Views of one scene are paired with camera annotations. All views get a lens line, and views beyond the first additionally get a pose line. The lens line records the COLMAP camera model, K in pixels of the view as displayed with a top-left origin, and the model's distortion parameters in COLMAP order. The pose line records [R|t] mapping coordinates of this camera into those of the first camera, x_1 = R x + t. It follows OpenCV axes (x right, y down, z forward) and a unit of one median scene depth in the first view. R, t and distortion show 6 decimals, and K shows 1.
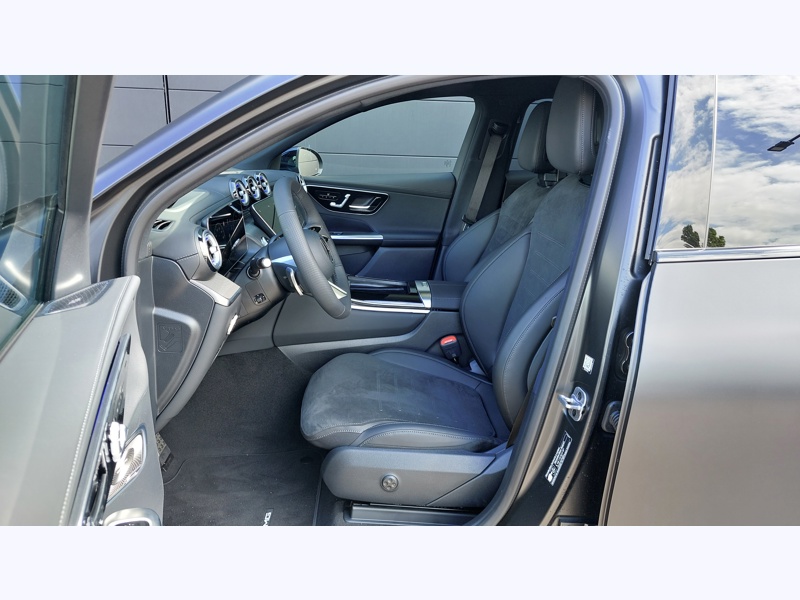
lens RADIAL K [[579.7, 0, 400.0], [0, 579.7, 300.0], [0, 0, 1]] dist [0.053751, -0.069649]
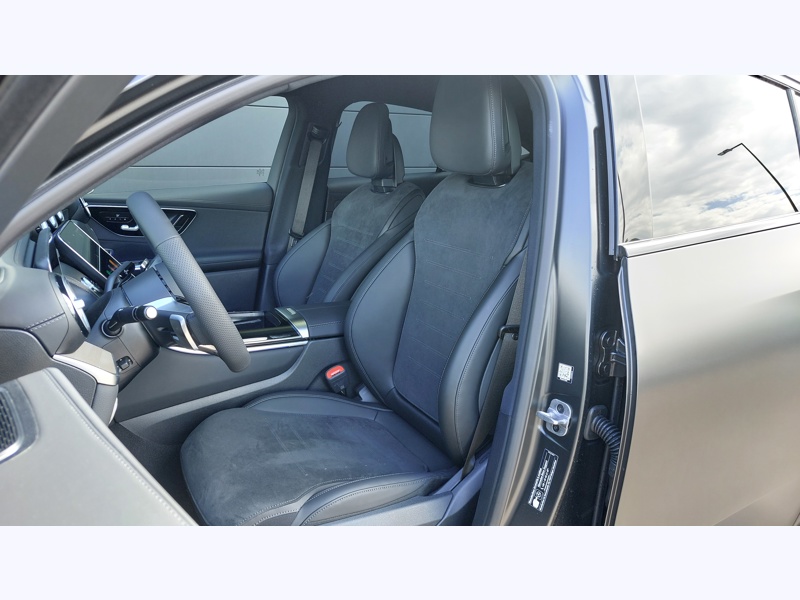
lens RADIAL K [[579.7, 0, 400.0], [0, 579.7, 300.0], [0, 0, 1]] dist [0.053751, -0.069649]
pose [[0.894494, -0.127828, 0.428417, -0.186092], [0.136766, 0.990553, 0.010000, -0.031636], [-0.425648, 0.049648, 0.903526, 0.166970]]
